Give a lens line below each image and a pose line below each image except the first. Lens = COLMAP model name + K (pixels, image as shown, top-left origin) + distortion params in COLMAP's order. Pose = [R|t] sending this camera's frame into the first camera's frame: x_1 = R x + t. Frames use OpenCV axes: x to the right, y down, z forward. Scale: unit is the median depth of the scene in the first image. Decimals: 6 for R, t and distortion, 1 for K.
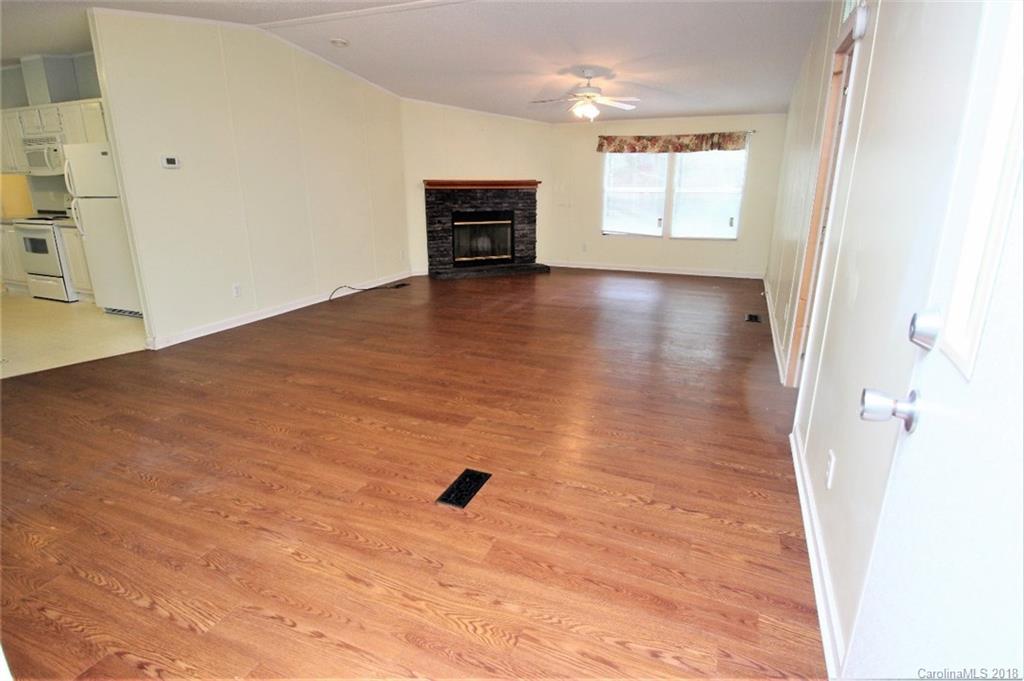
lens RADIAL K [[514.3, 0, 515.6], [0, 514.3, 329.0], [0, 0, 1]] dist [0.004929, -0.011901]
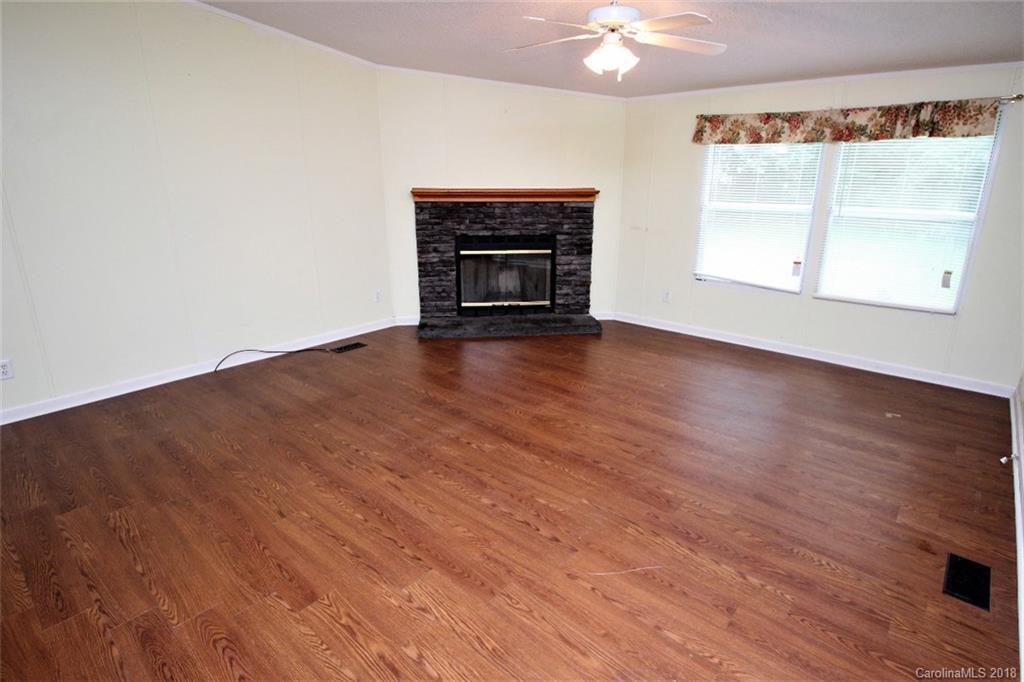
lens RADIAL K [[525.8, 0, 517.2], [0, 525.8, 333.2], [0, 0, 1]] dist [0.003981, -0.012518]
pose [[0.951702, 0.091171, -0.293175, 0.166138], [-0.087136, 0.995835, 0.026822, -0.126276], [0.294399, 0.000019, 0.955683, 0.366982]]
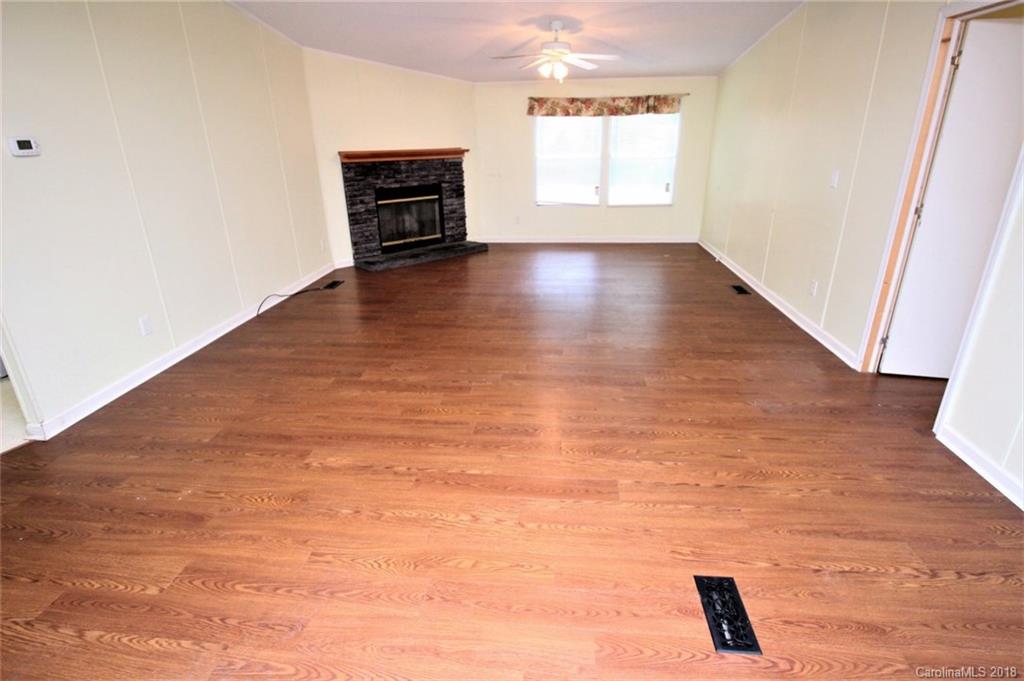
lens RADIAL K [[500.2, 0, 509.9], [0, 500.2, 327.3], [0, 0, 1]] dist [0.001922, -0.010646]
pose [[0.954421, -0.120391, 0.273106, -0.164112], [0.097764, 0.990660, 0.095048, -0.058332], [-0.281998, -0.064016, 0.957277, 0.132424]]
